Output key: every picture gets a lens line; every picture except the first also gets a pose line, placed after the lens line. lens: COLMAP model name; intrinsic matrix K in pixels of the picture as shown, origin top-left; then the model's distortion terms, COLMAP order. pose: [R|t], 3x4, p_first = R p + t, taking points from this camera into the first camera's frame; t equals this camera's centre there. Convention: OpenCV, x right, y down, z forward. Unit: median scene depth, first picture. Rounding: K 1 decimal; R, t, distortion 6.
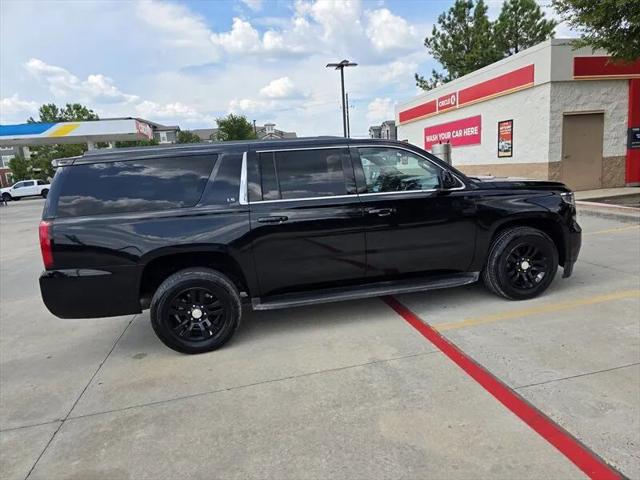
lens RADIAL K [[431.1, 0, 325.9], [0, 431.1, 241.9], [0, 0, 1]] dist [0.073851, -0.078258]
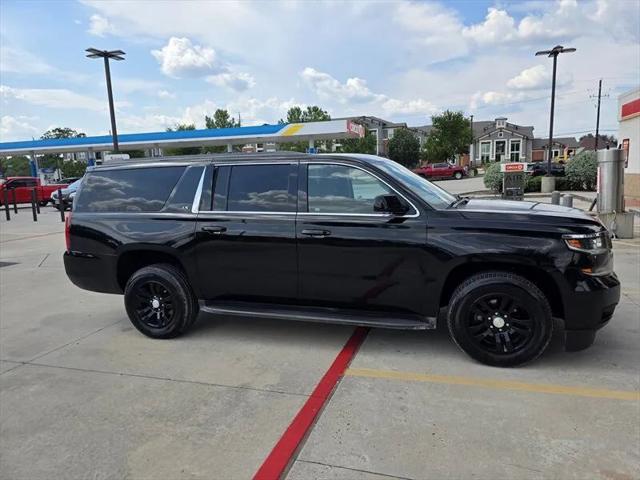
lens RADIAL K [[429.1, 0, 329.1], [0, 429.1, 236.8], [0, 0, 1]] dist [0.073535, -0.070672]
pose [[0.868040, 0.115700, -0.482826, 0.196535], [-0.114995, 0.992877, 0.031183, -0.031076], [0.482994, 0.028454, 0.875161, 0.062645]]
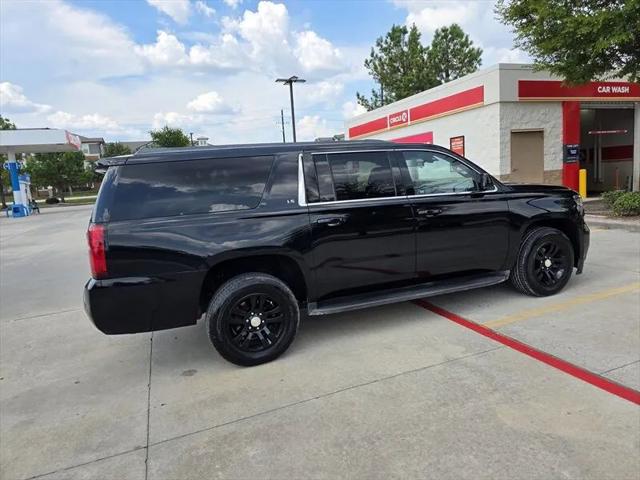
lens RADIAL K [[429.1, 0, 329.1], [0, 429.1, 236.8], [0, 0, 1]] dist [0.073535, -0.070672]
pose [[0.986216, -0.018989, 0.164367, -0.088477], [0.026465, 0.998707, -0.043414, 0.007641], [-0.163330, 0.047166, 0.985443, 0.012369]]
